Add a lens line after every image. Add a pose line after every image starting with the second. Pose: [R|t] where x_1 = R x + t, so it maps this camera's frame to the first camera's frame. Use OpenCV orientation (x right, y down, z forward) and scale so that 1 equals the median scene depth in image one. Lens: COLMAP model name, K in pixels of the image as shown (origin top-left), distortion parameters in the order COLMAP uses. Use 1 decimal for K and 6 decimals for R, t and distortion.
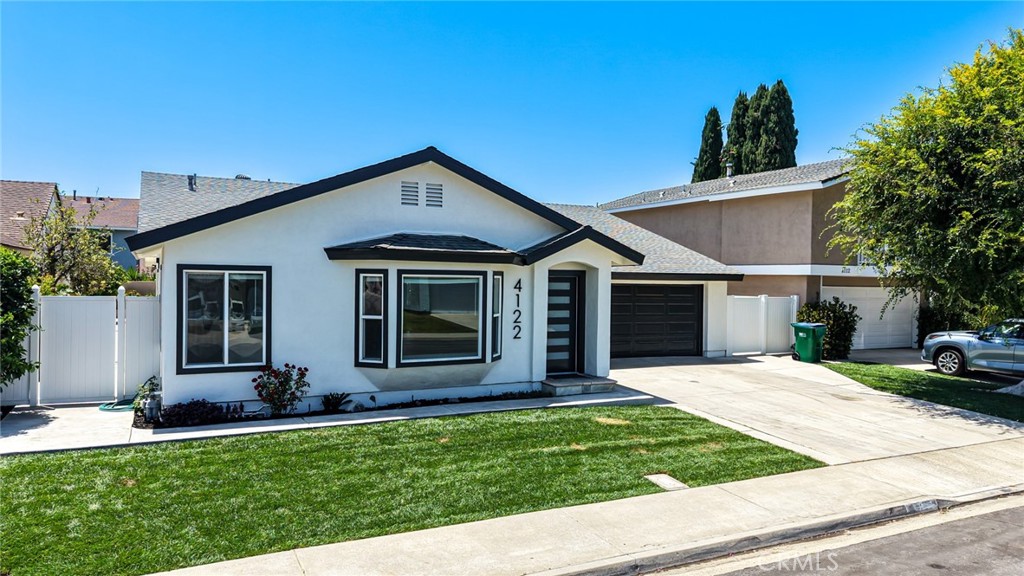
lens RADIAL K [[685.8, 0, 526.2], [0, 685.8, 287.7], [0, 0, 1]] dist [0.009051, -0.003761]
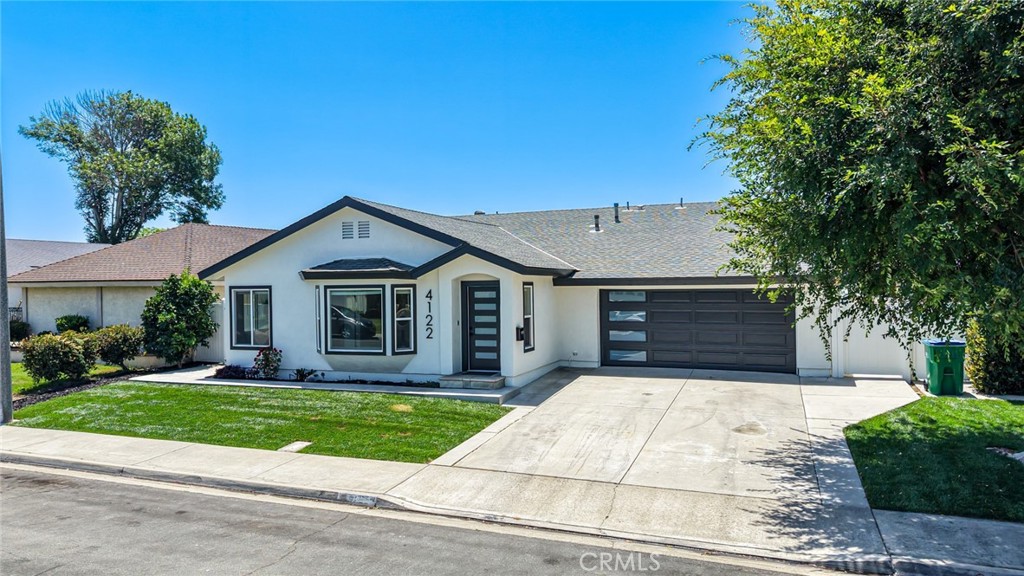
lens RADIAL K [[685.8, 0, 526.2], [0, 685.8, 287.7], [0, 0, 1]] dist [0.009051, -0.003761]
pose [[0.674281, -0.016932, -0.738280, 1.145340], [0.013382, 0.999853, -0.010708, -0.001010], [0.738353, -0.002660, 0.674409, 0.340690]]
